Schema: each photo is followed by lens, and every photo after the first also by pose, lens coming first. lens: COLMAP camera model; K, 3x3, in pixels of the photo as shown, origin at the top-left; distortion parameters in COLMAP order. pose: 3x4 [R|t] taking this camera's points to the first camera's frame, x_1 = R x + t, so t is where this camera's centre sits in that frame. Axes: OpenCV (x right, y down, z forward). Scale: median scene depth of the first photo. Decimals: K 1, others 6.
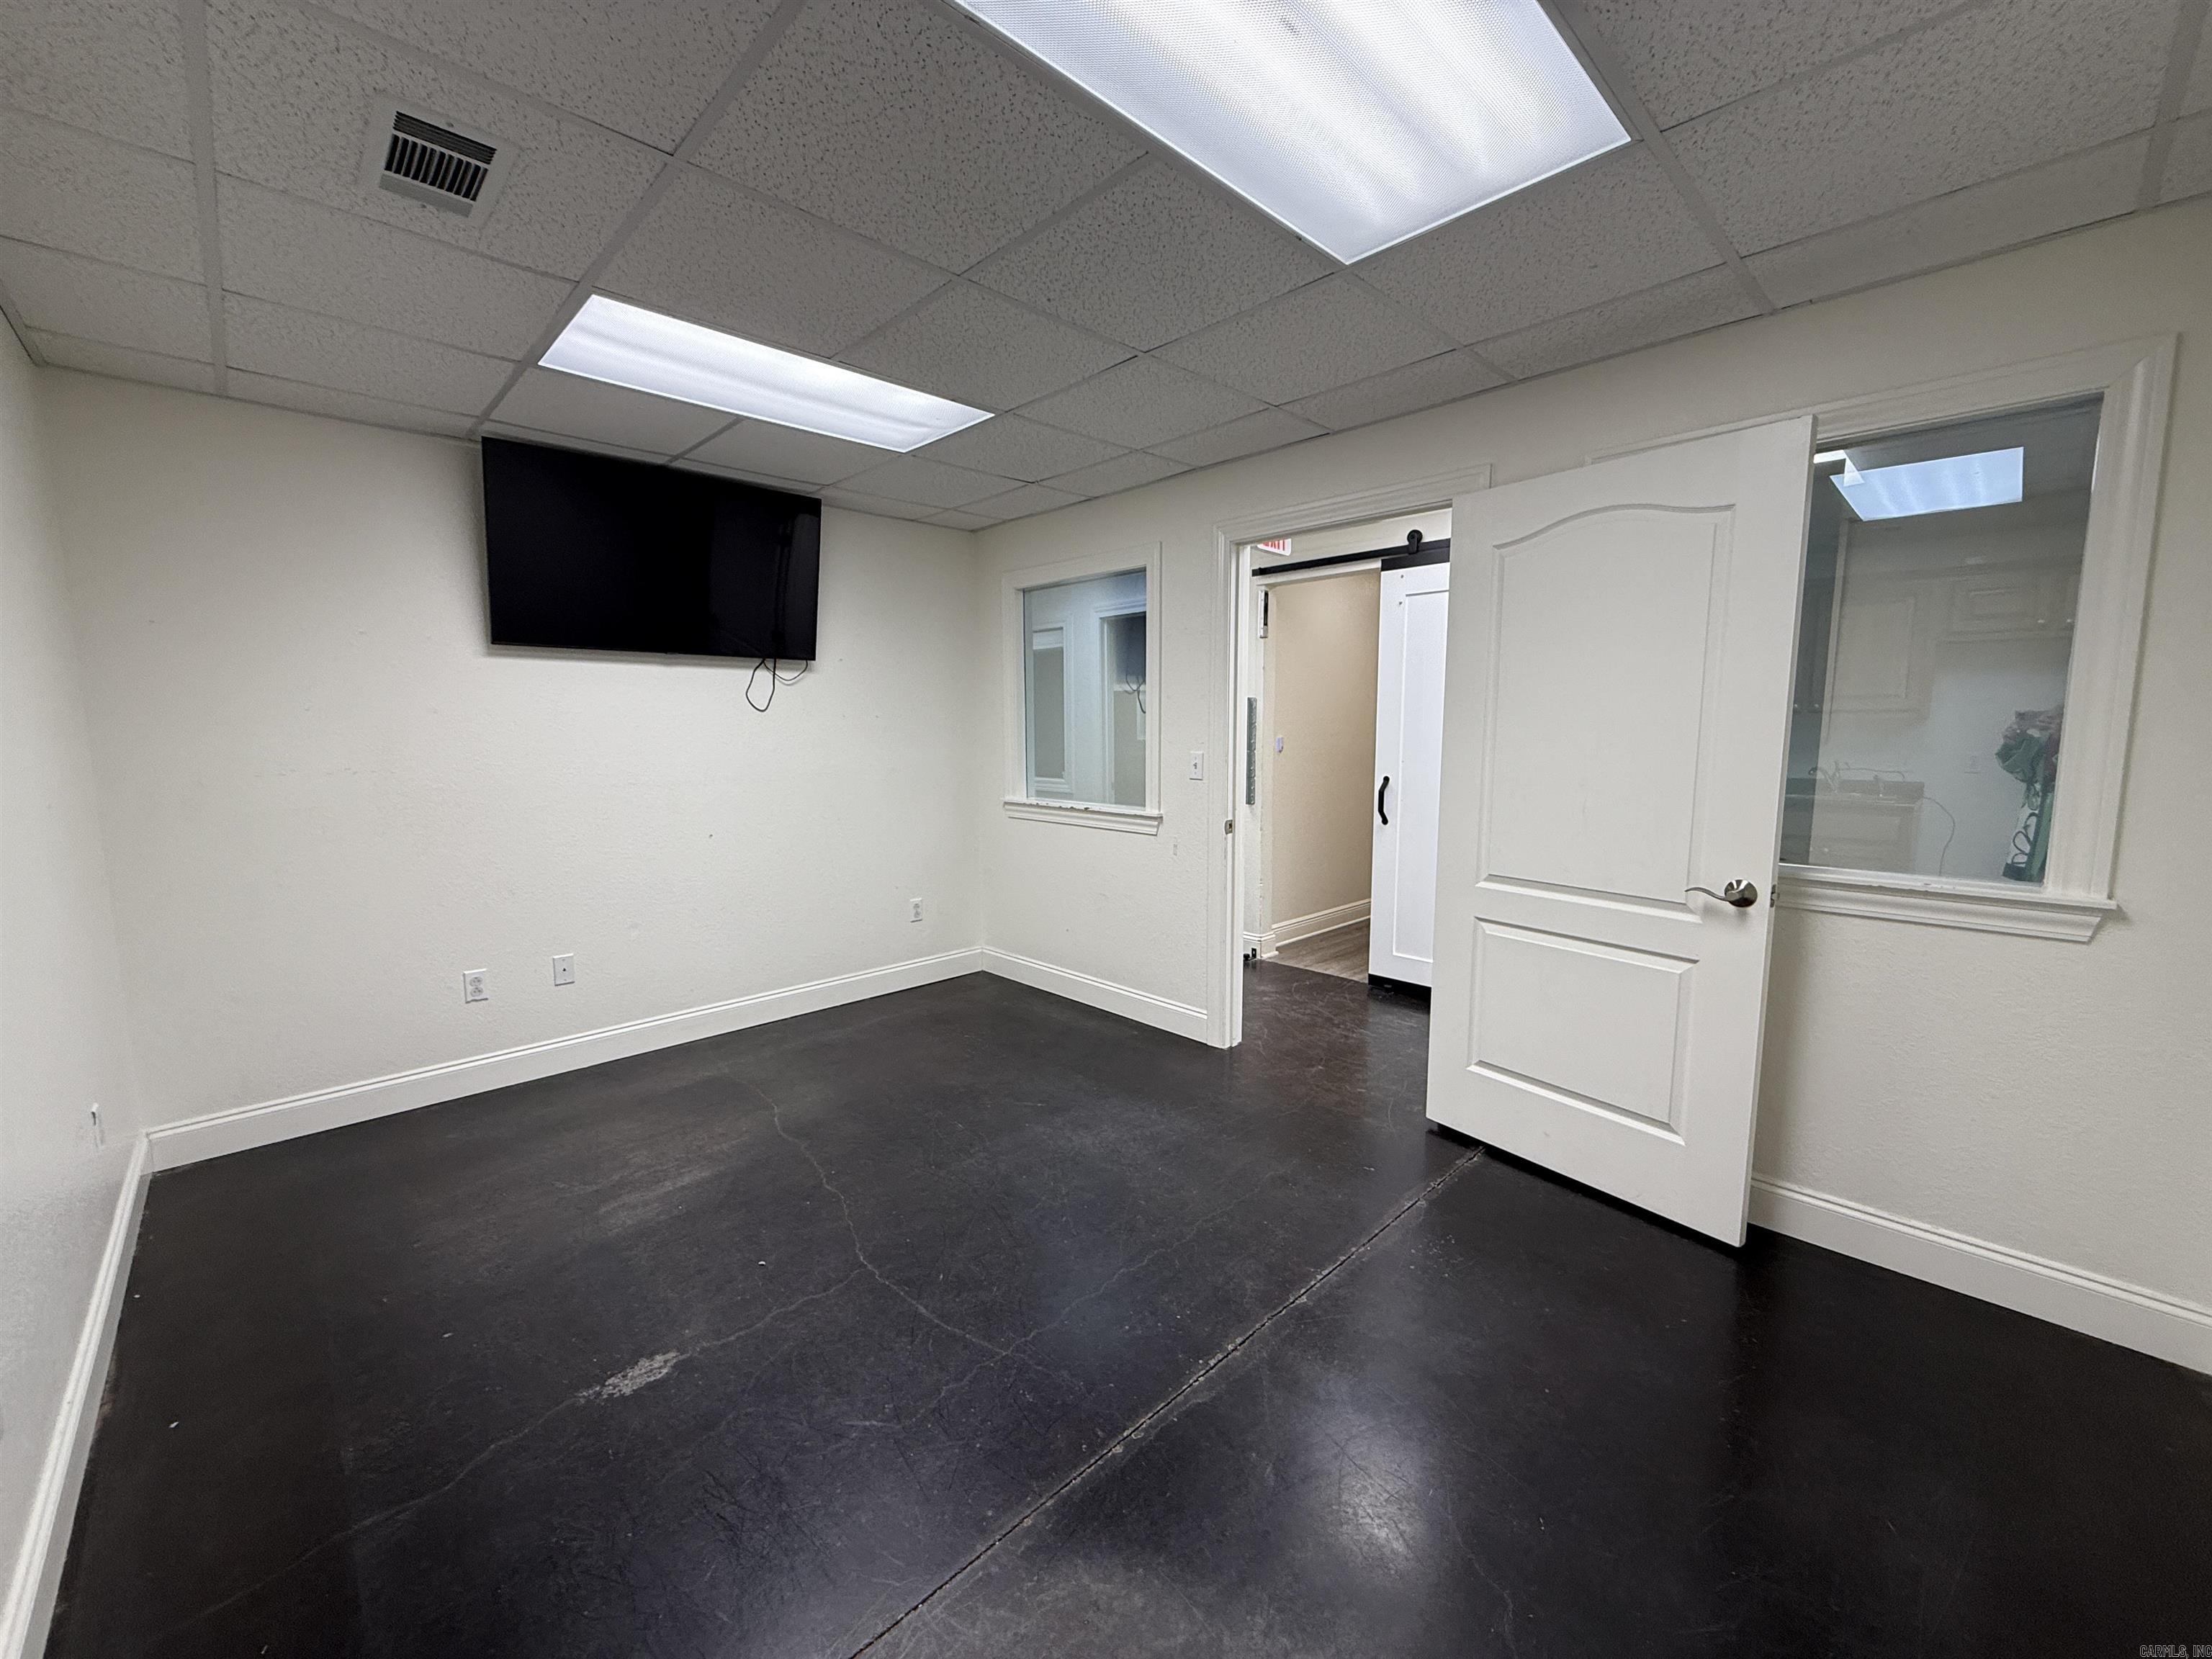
lens RADIAL K [[884.9, 0, 1099.2], [0, 884.9, 826.7], [0, 0, 1]] dist [-0.002885, -0.000811]
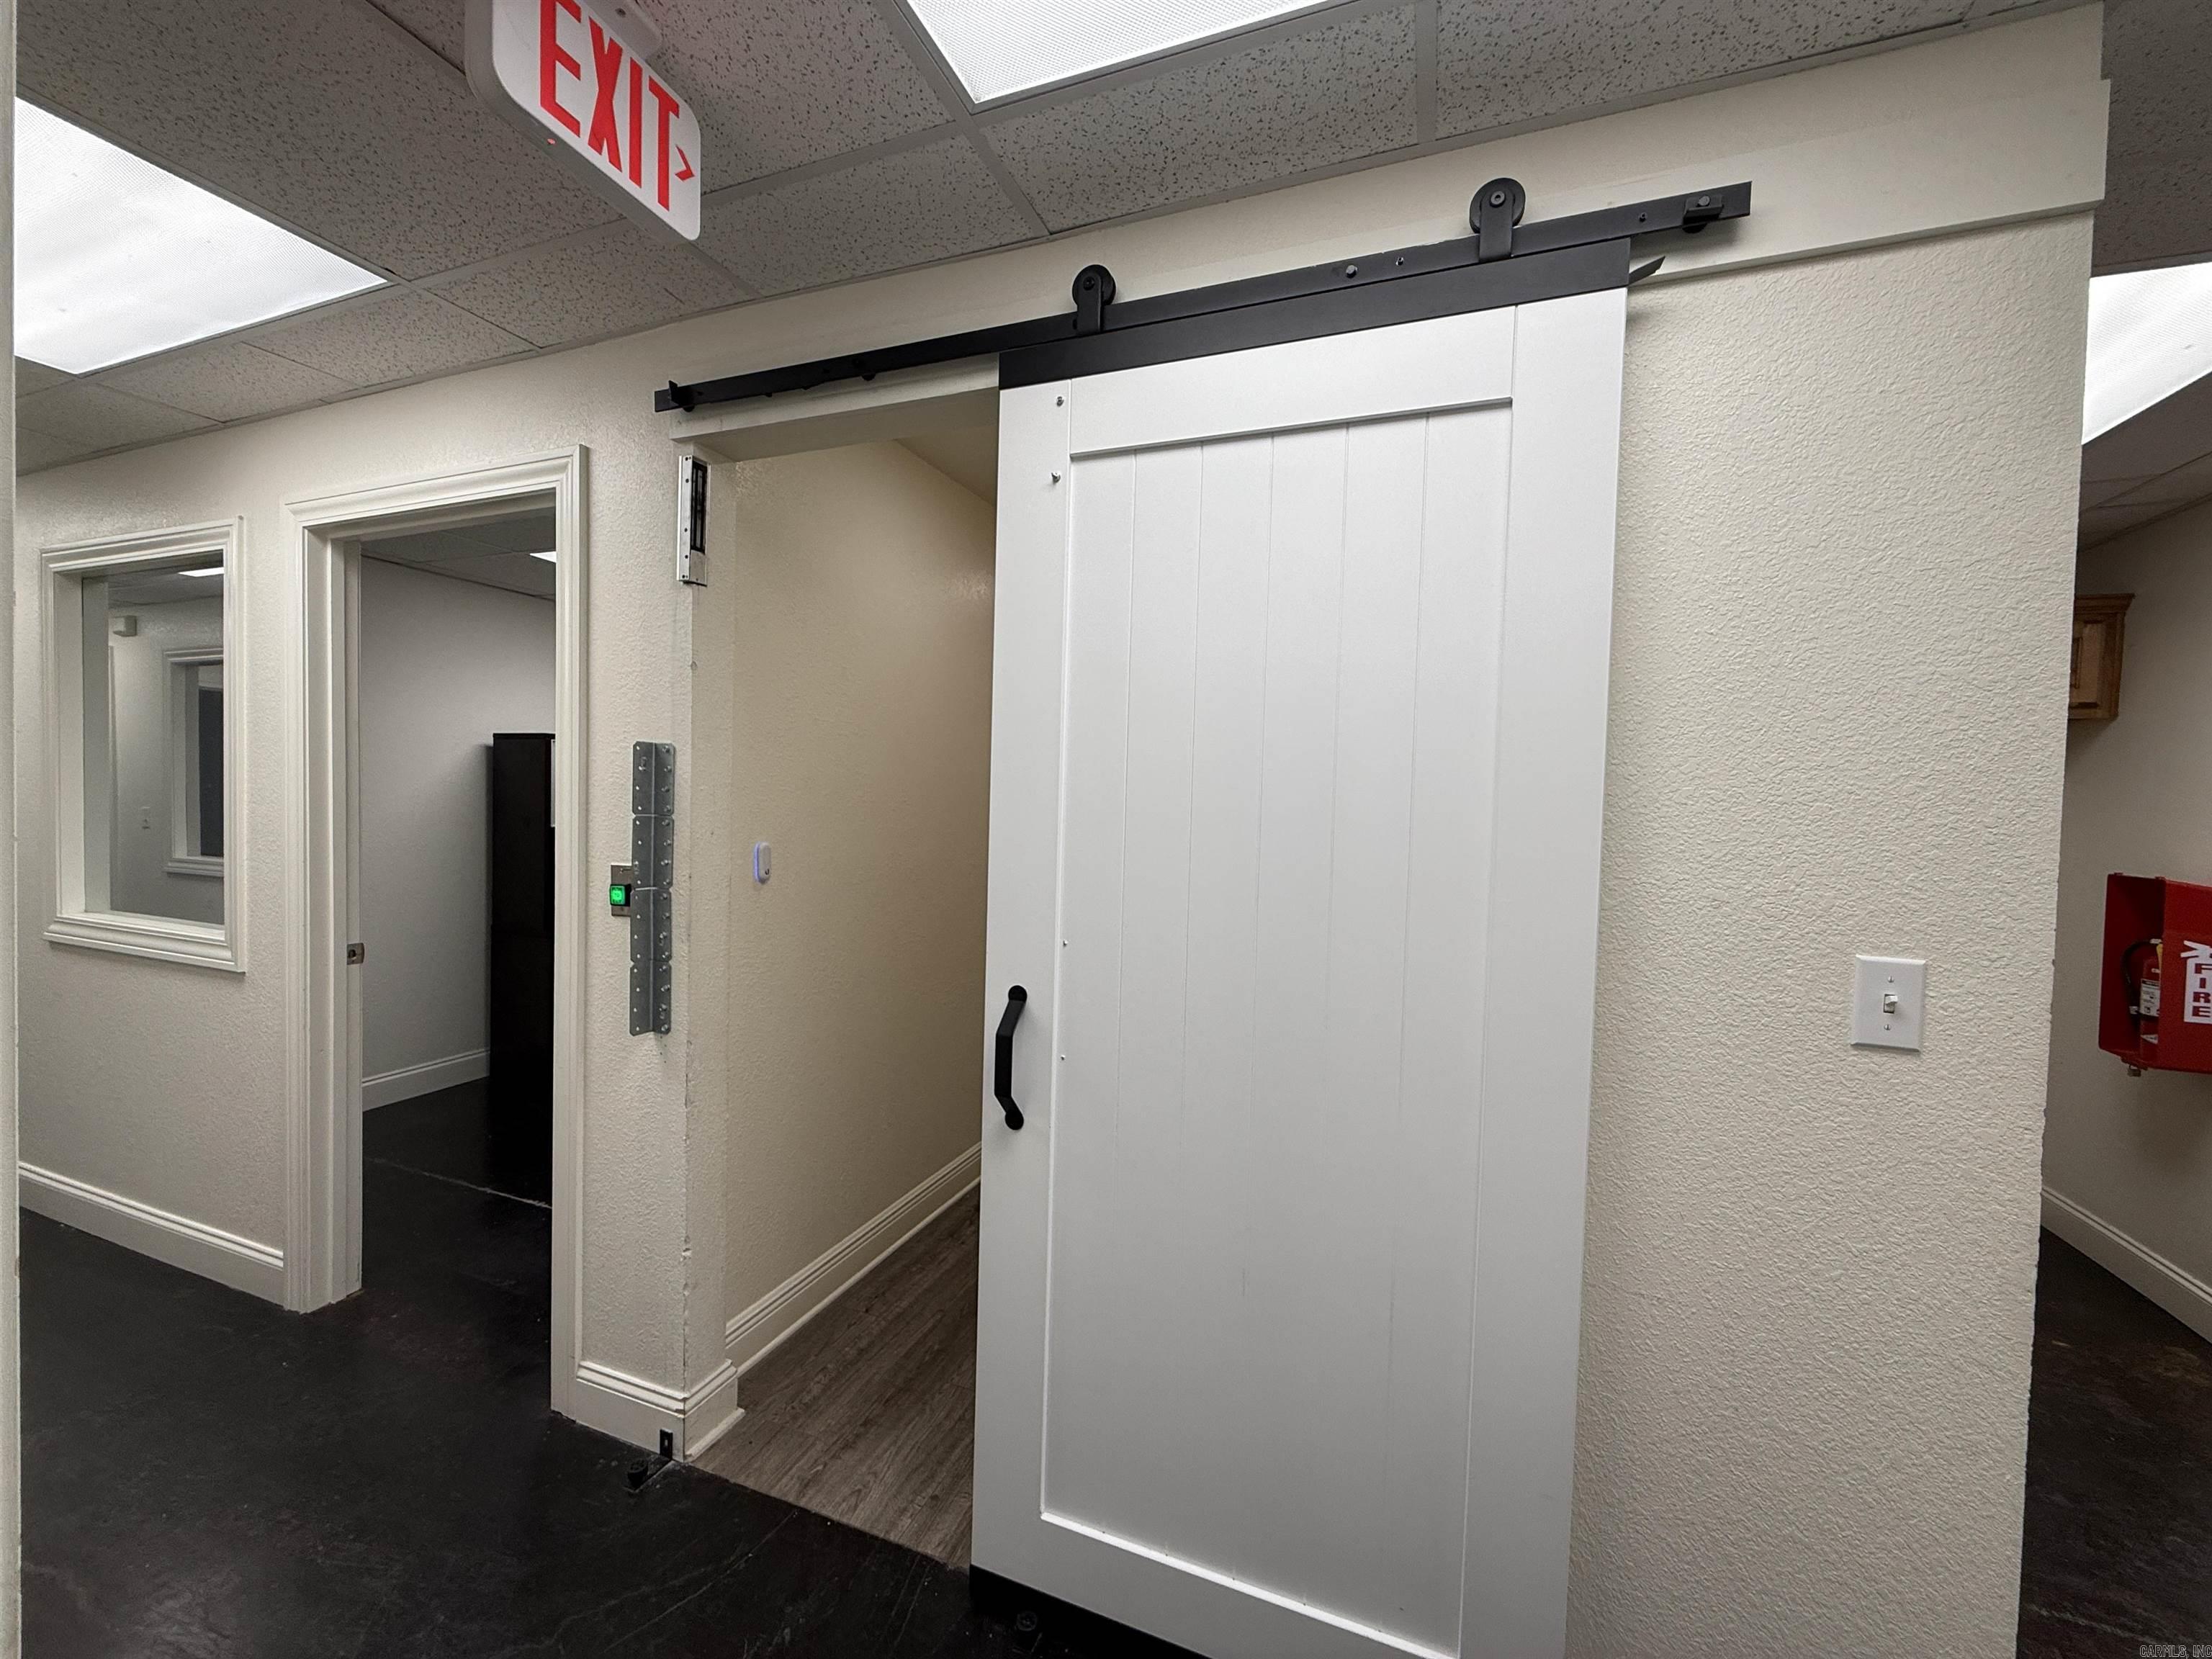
lens RADIAL K [[884.9, 0, 1108.7], [0, 884.9, 821.2], [0, 0, 1]] dist [-0.002885, -0.000811]
pose [[0.905616, 0.018946, 0.423674, 0.216677], [0.017897, 0.996404, -0.082812, -0.092664], [-0.423720, 0.082578, 0.902021, 0.691105]]
